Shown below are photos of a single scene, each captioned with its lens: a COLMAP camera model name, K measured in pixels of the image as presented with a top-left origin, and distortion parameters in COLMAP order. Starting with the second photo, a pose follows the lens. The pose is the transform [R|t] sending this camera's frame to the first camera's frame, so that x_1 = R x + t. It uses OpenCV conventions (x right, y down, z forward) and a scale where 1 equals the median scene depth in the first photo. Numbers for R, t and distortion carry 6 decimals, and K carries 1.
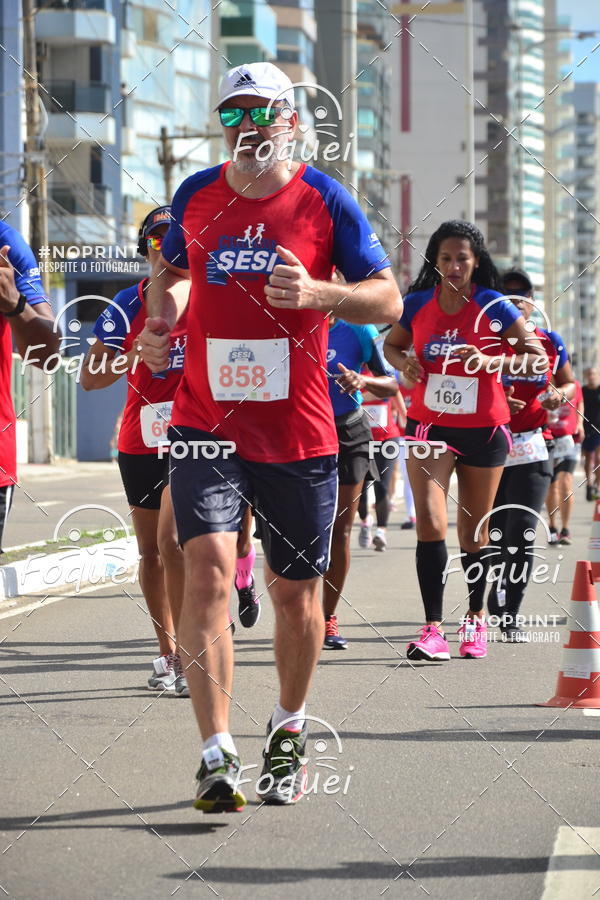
lens RADIAL K [[5853.2, 0, 343.4], [0, 5853.2, 369.1], [0, 0, 1]] dist [1.654729, 0.000000]
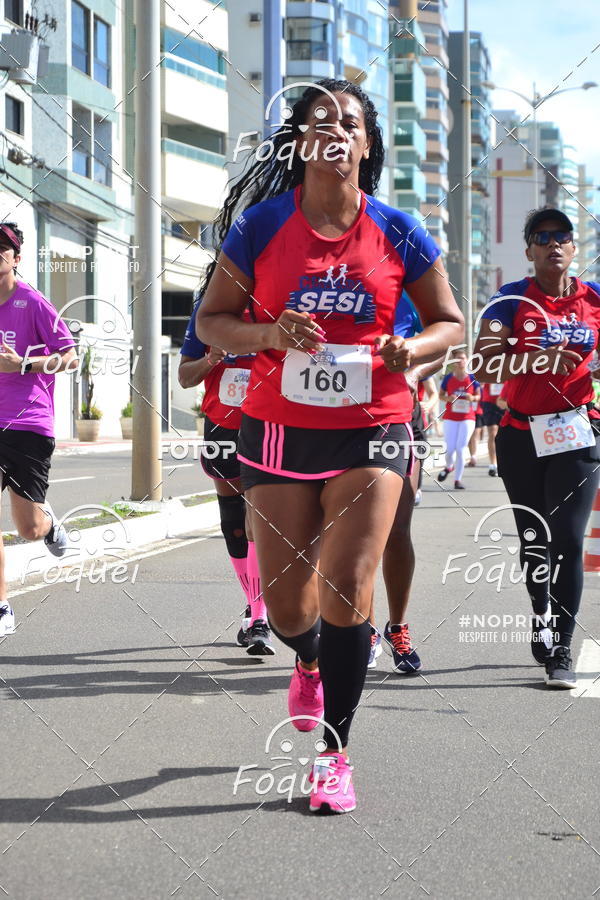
lens RADIAL K [[5853.2, 0, 350.2], [0, 5853.2, 384.8], [0, 0, 1]] dist [1.654729, 0.000000]
pose [[0.999976, 0.000043, -0.006881, -0.021947], [-0.000063, 0.999996, -0.002907, 0.007199], [0.006880, 0.002907, 0.999972, -0.757211]]
